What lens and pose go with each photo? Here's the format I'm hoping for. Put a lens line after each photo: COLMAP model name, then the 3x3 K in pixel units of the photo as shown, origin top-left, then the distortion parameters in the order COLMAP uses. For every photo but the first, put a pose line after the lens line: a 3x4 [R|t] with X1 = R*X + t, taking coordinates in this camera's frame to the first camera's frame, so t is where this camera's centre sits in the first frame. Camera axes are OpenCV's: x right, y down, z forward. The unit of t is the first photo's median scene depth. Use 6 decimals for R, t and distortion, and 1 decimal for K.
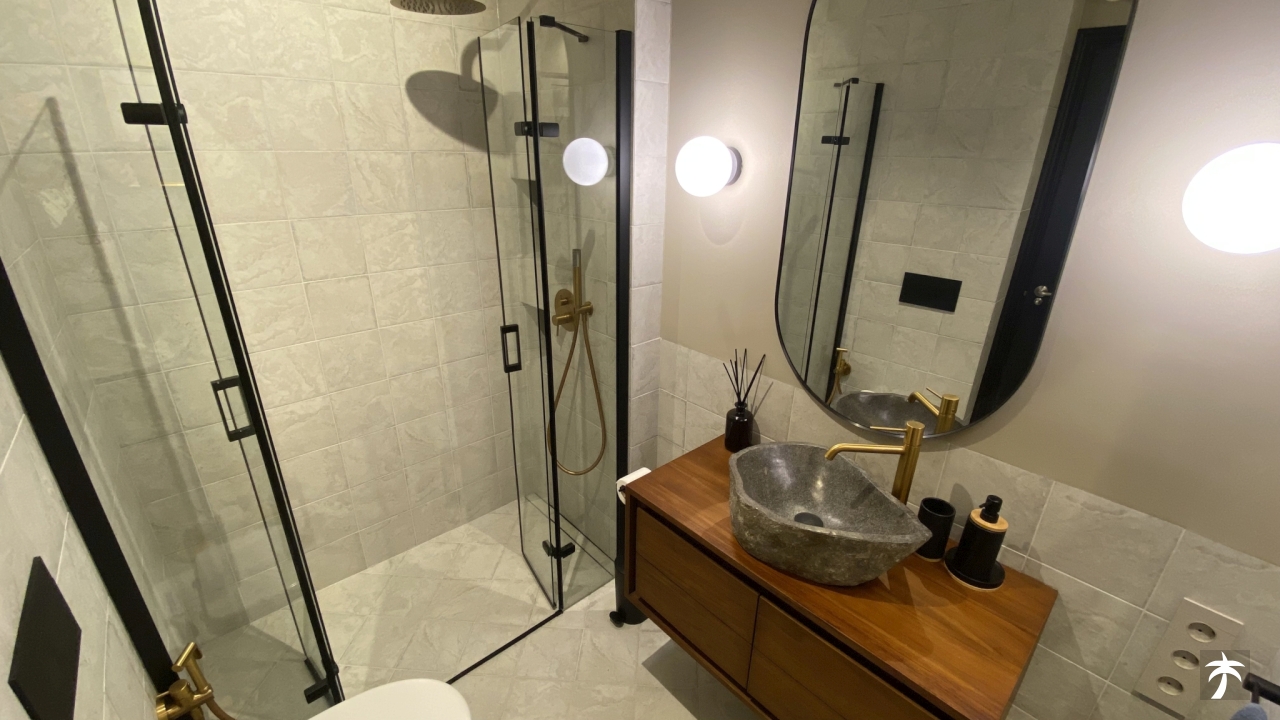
lens RADIAL K [[526.9, 0, 637.4], [0, 526.9, 360.9], [0, 0, 1]] dist [0.011727, -0.017880]
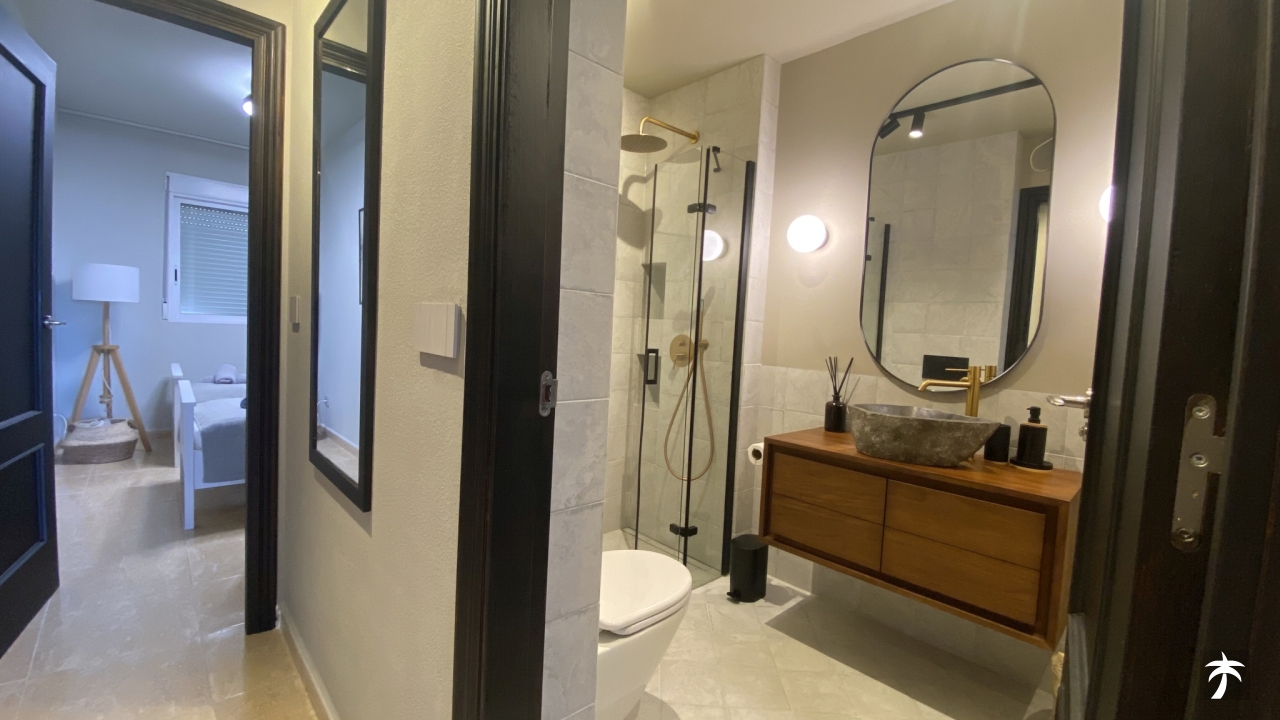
lens RADIAL K [[526.9, 0, 635.6], [0, 526.9, 357.2], [0, 0, 1]] dist [0.011727, -0.017880]
pose [[0.999134, 0.036044, 0.020808, -0.310903], [-0.027349, 0.945475, -0.324546, 0.388850], [-0.031371, 0.323695, 0.945641, -0.274890]]
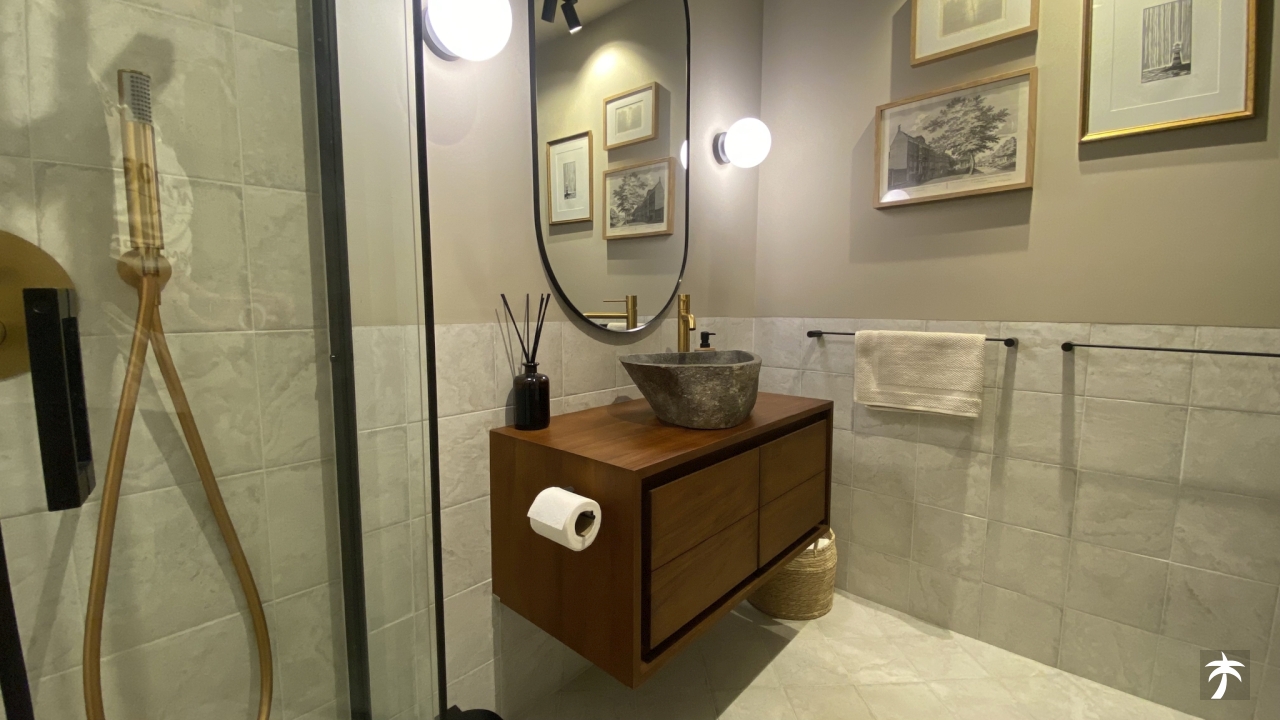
lens RADIAL K [[526.9, 0, 643.5], [0, 526.9, 344.4], [0, 0, 1]] dist [0.011727, -0.017880]
pose [[-0.133269, -0.087929, 0.987172, -0.490719], [0.363674, 0.922235, 0.131242, 0.016879], [-0.921944, 0.376500, -0.090928, 0.782944]]
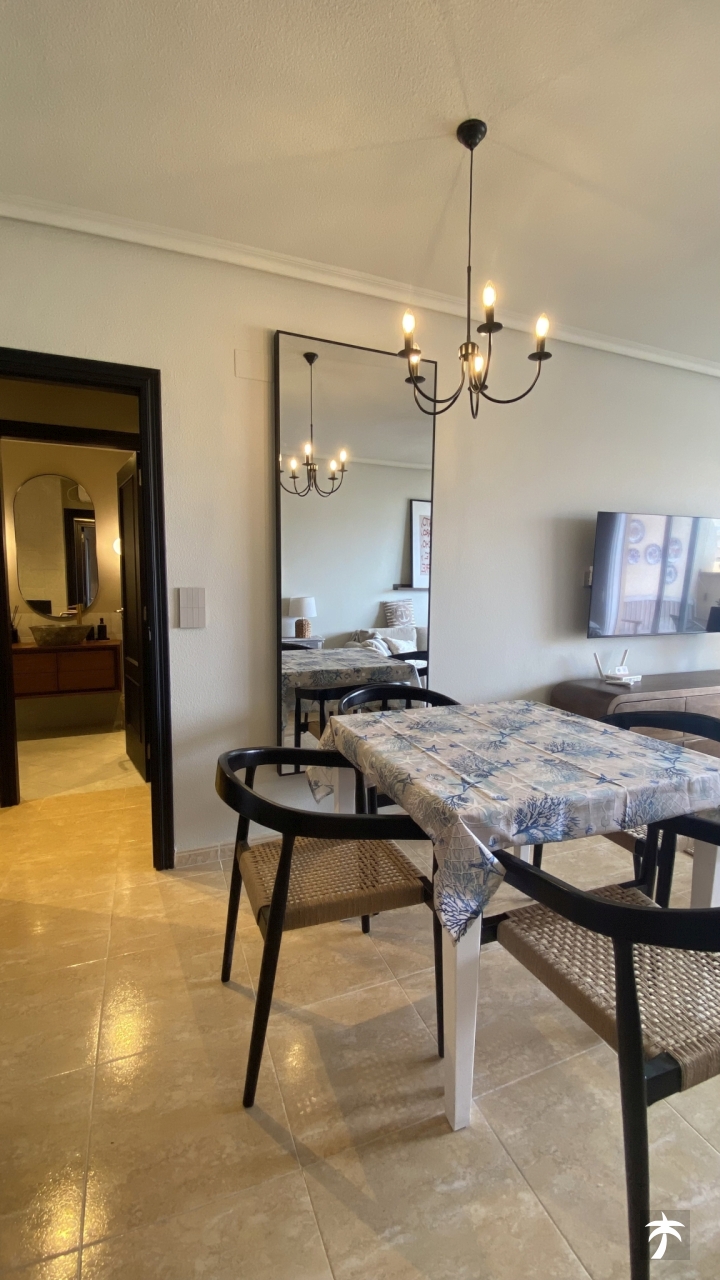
lens RADIAL K [[526.9, 0, 363.3], [0, 526.9, 635.5], [0, 0, 1]] dist [0.011727, -0.017880]
pose [[0.337929, -0.094100, 0.936456, -1.497585], [0.352440, 0.935245, -0.033203, 0.743767], [-0.872691, 0.341265, 0.349211, -1.302639]]
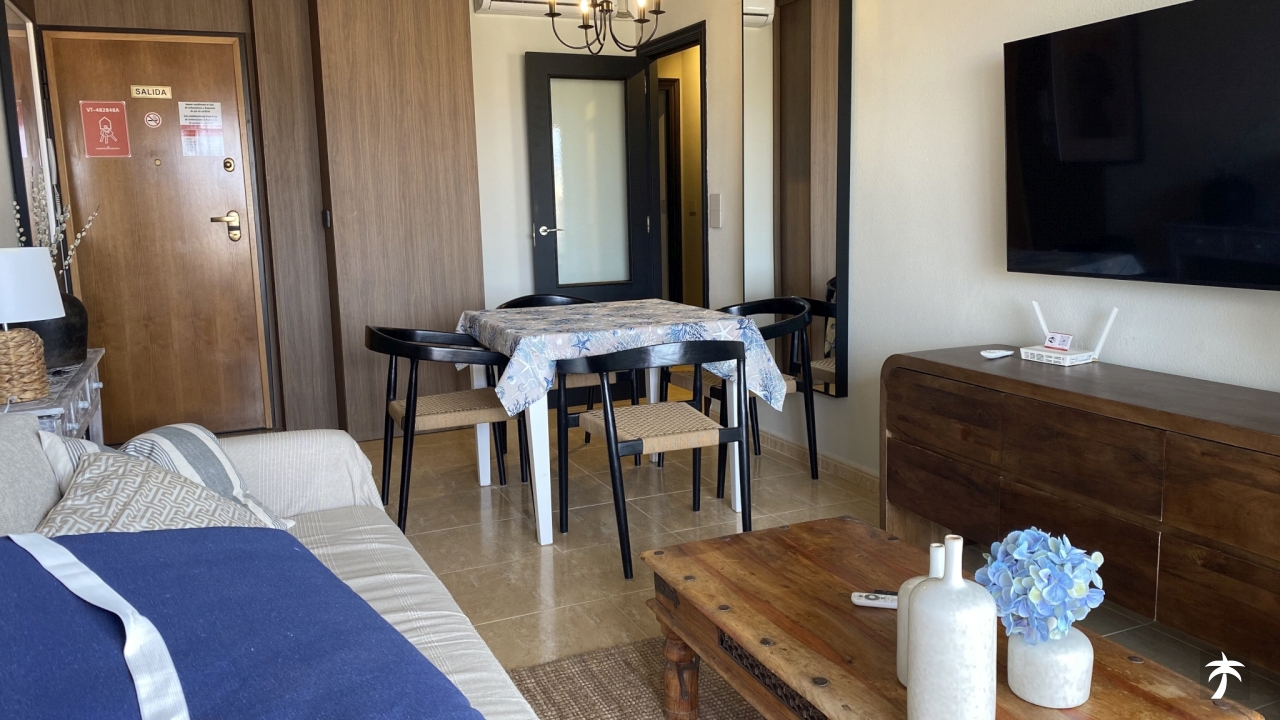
lens RADIAL K [[981.5, 0, 636.0], [0, 981.5, 359.2], [0, 0, 1]] dist [0.038938, -0.038044]
pose [[0.948446, 0.016308, -0.316518, 0.116915], [-0.085169, 0.975055, -0.204972, 1.465560], [0.305280, 0.221362, 0.926177, -3.013091]]
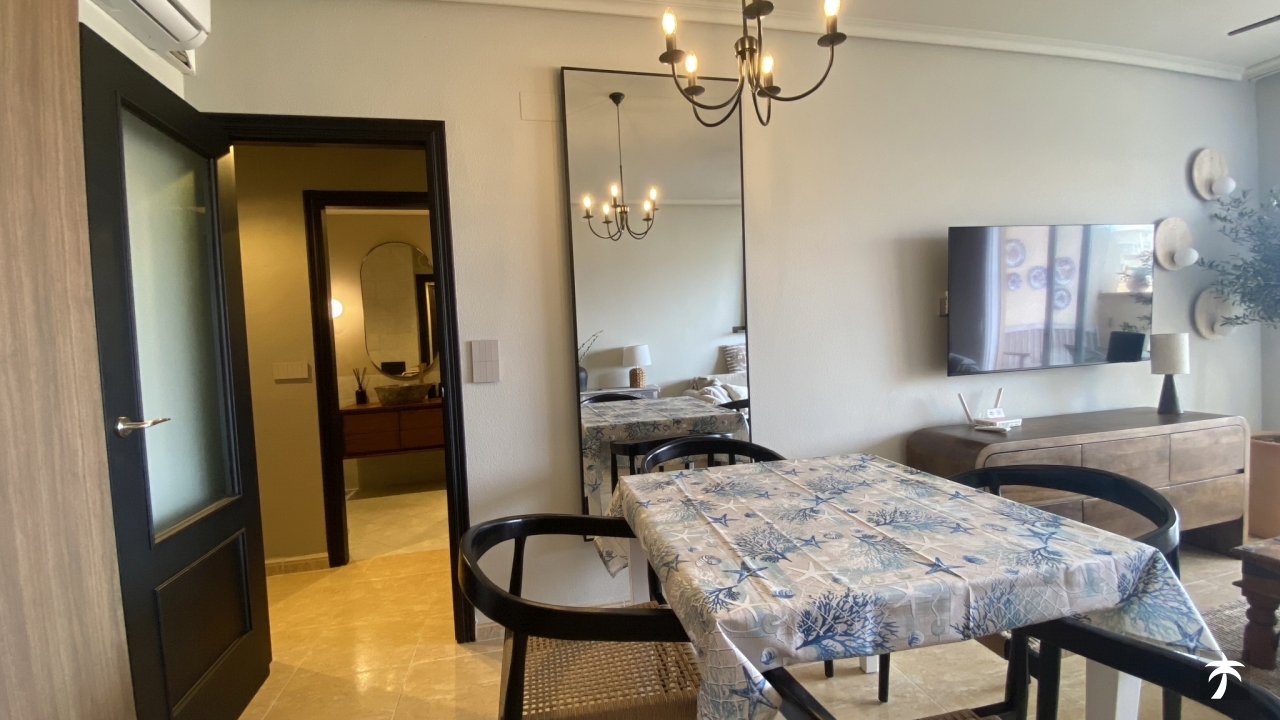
lens RADIAL K [[526.9, 0, 636.9], [0, 526.9, 356.3], [0, 0, 1]] dist [0.011727, -0.017880]
pose [[0.487200, -0.064453, 0.870908, -1.336900], [0.377538, 0.914808, -0.143499, 0.784298], [-0.787465, 0.398713, 0.470028, -1.363842]]
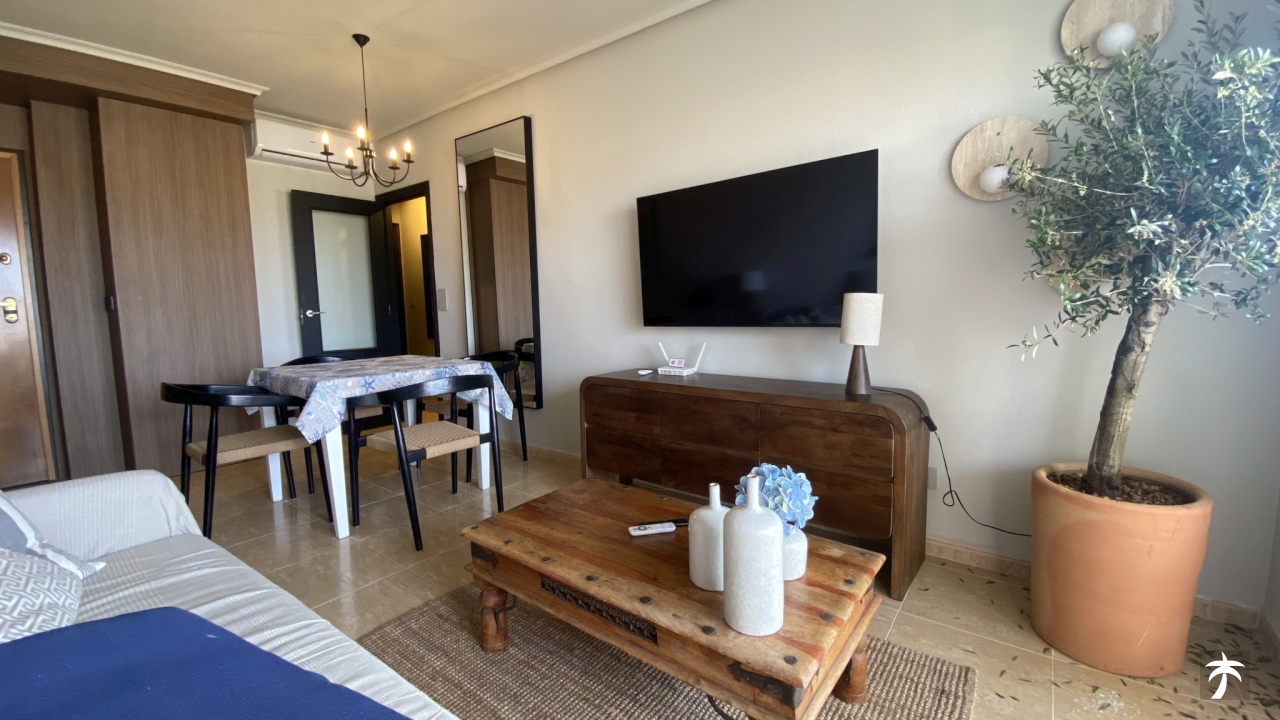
lens RADIAL K [[526.9, 0, 642.1], [0, 526.9, 360.0], [0, 0, 1]] dist [0.011727, -0.017880]
pose [[0.981707, -0.049592, 0.183828, -0.111693], [0.098596, 0.958362, -0.267994, 1.443618], [-0.162883, 0.281216, 0.945720, -2.769907]]
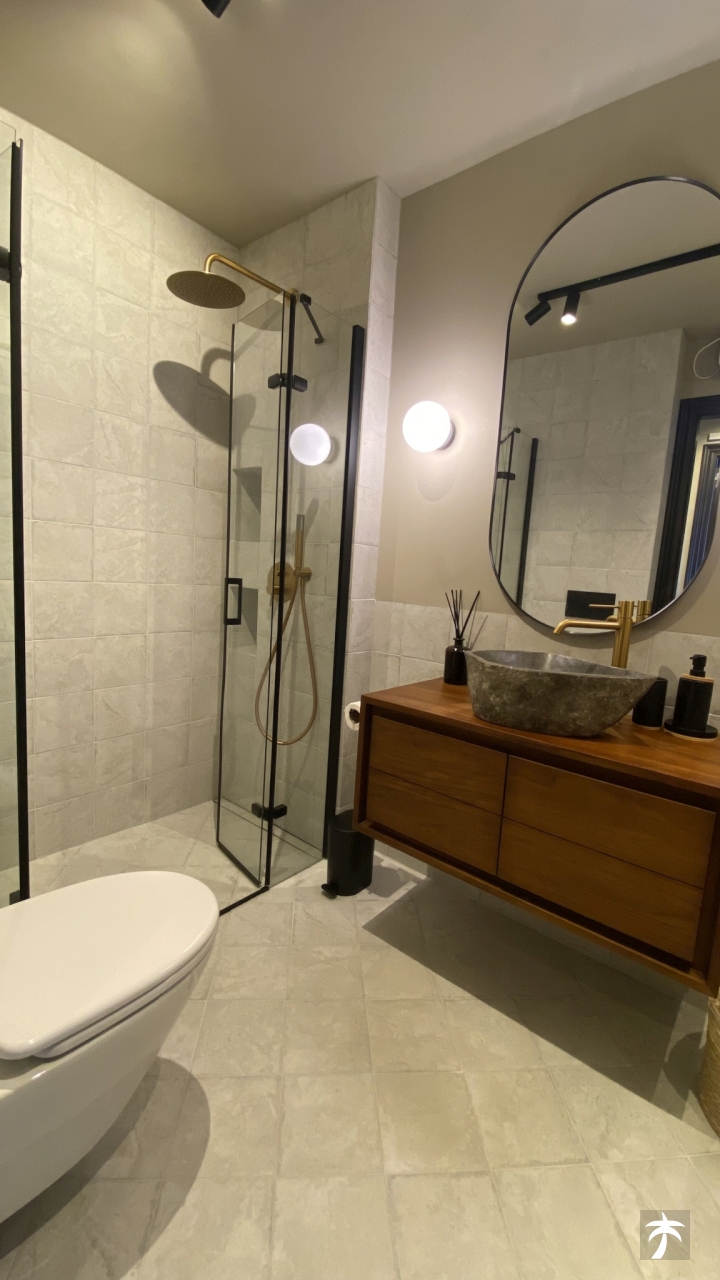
lens RADIAL K [[526.9, 0, 365.2], [0, 526.9, 637.6], [0, 0, 1]] dist [0.011727, -0.017880]
pose [[0.988412, 0.031047, 0.148587, -0.133984], [0.006913, 0.968638, -0.248382, 0.301846], [-0.151639, 0.246531, 0.957198, -0.007119]]
